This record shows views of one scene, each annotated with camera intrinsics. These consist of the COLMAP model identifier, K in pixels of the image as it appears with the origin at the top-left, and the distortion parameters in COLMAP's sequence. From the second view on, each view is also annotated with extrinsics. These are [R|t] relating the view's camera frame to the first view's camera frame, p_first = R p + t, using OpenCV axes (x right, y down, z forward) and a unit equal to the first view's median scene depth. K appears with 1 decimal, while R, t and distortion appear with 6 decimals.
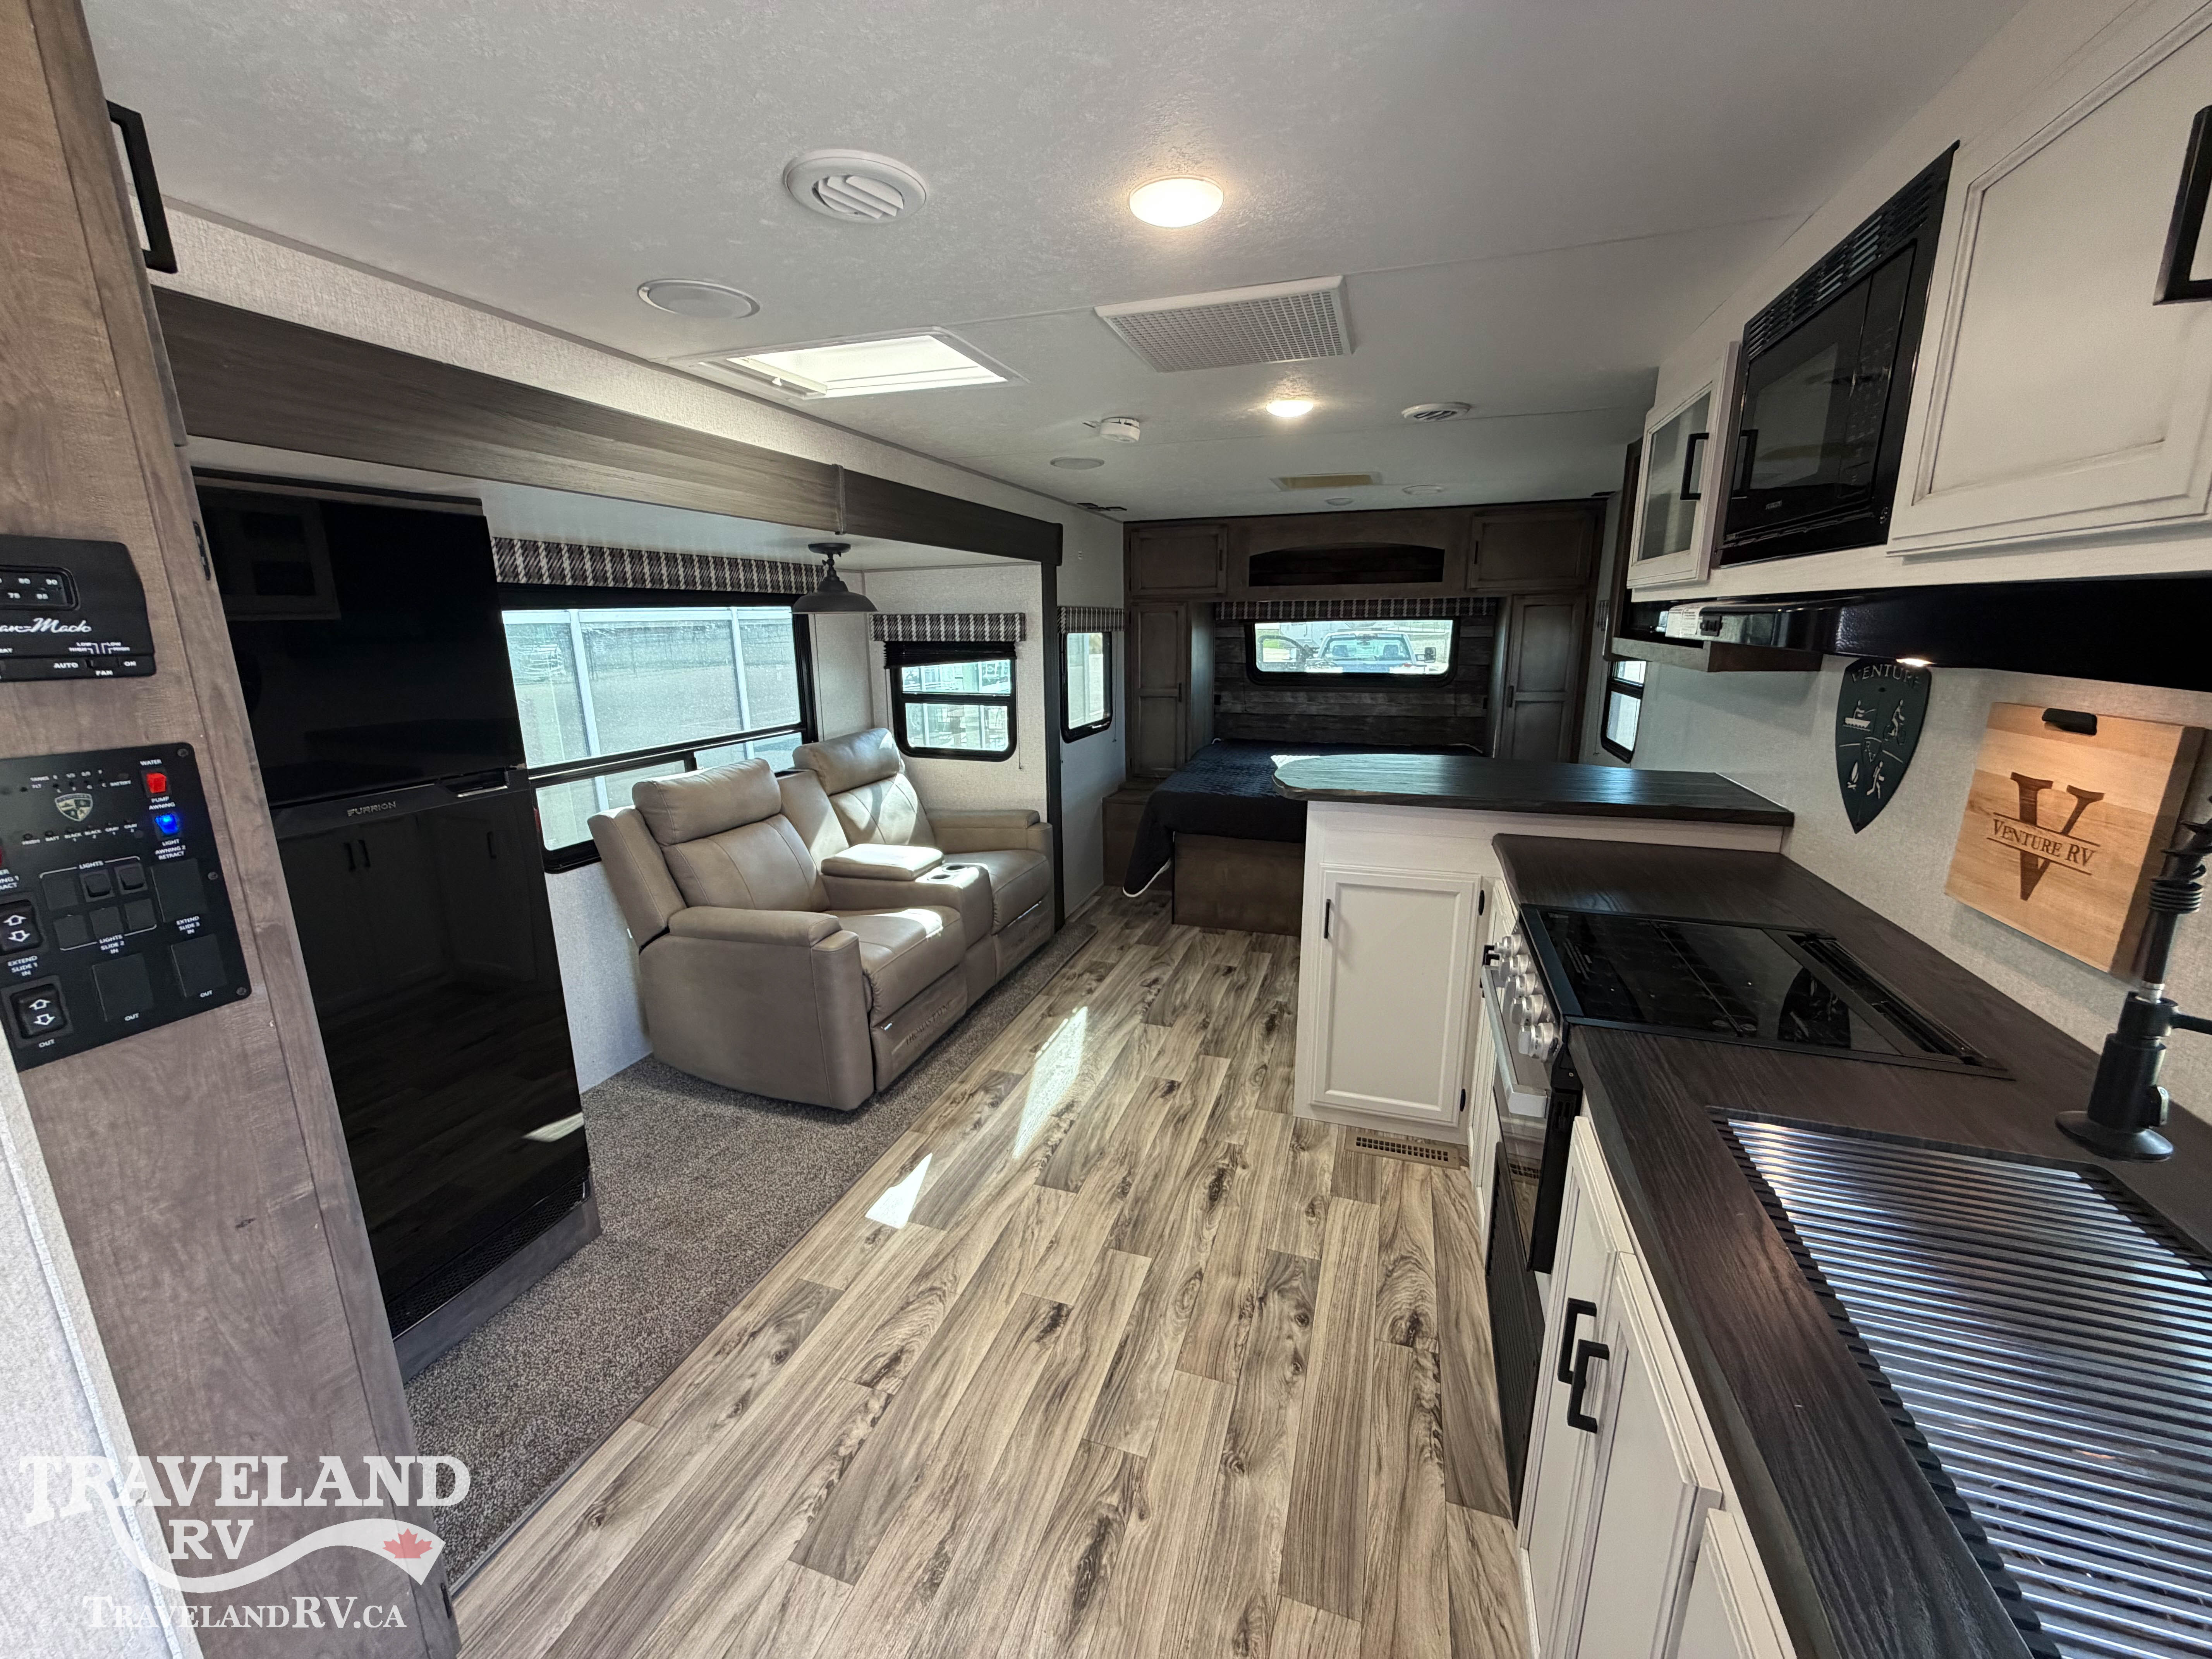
lens RADIAL K [[881.6, 0, 1096.1], [0, 881.6, 827.7], [0, 0, 1]] dist [0.000407, 0.000143]
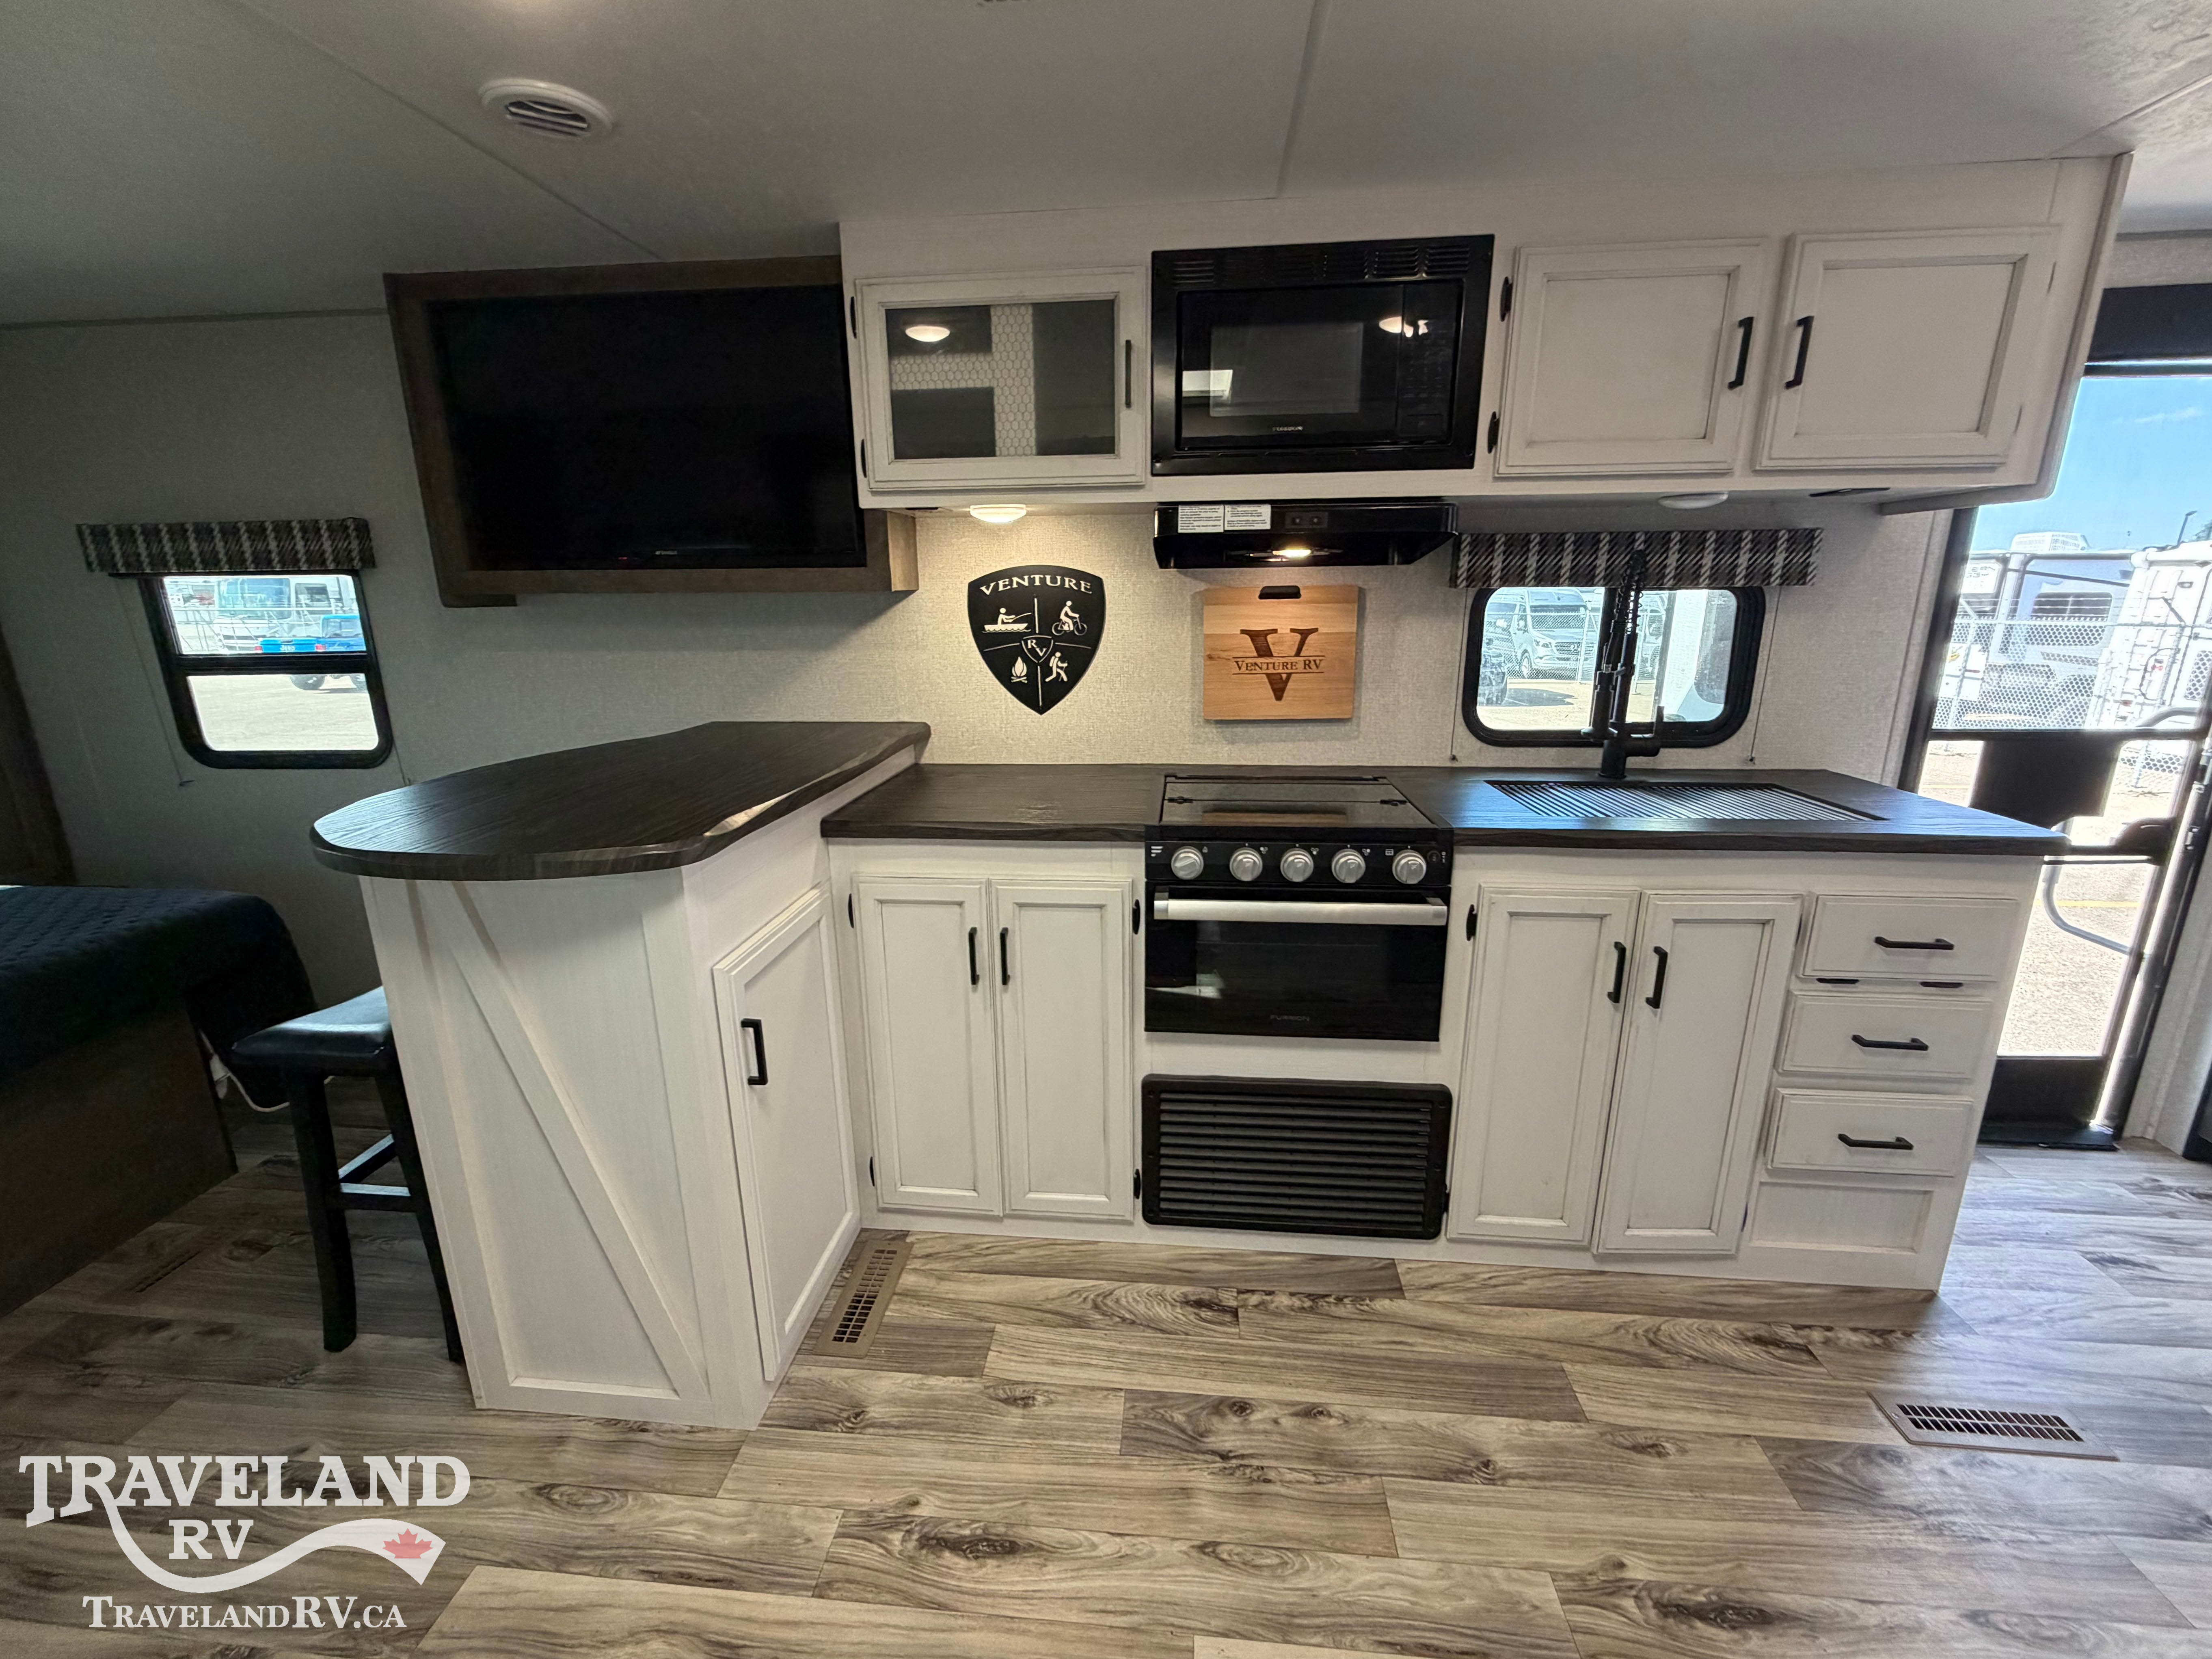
lens RADIAL K [[923.4, 0, 1100.2], [0, 923.4, 827.4], [0, 0, 1]] dist [0.000814, -0.000044]
pose [[-0.231875, -0.227888, 0.945675, -0.403134], [0.239131, 0.928984, 0.282499, -0.184961], [-0.942895, 0.291644, -0.160913, 1.129202]]
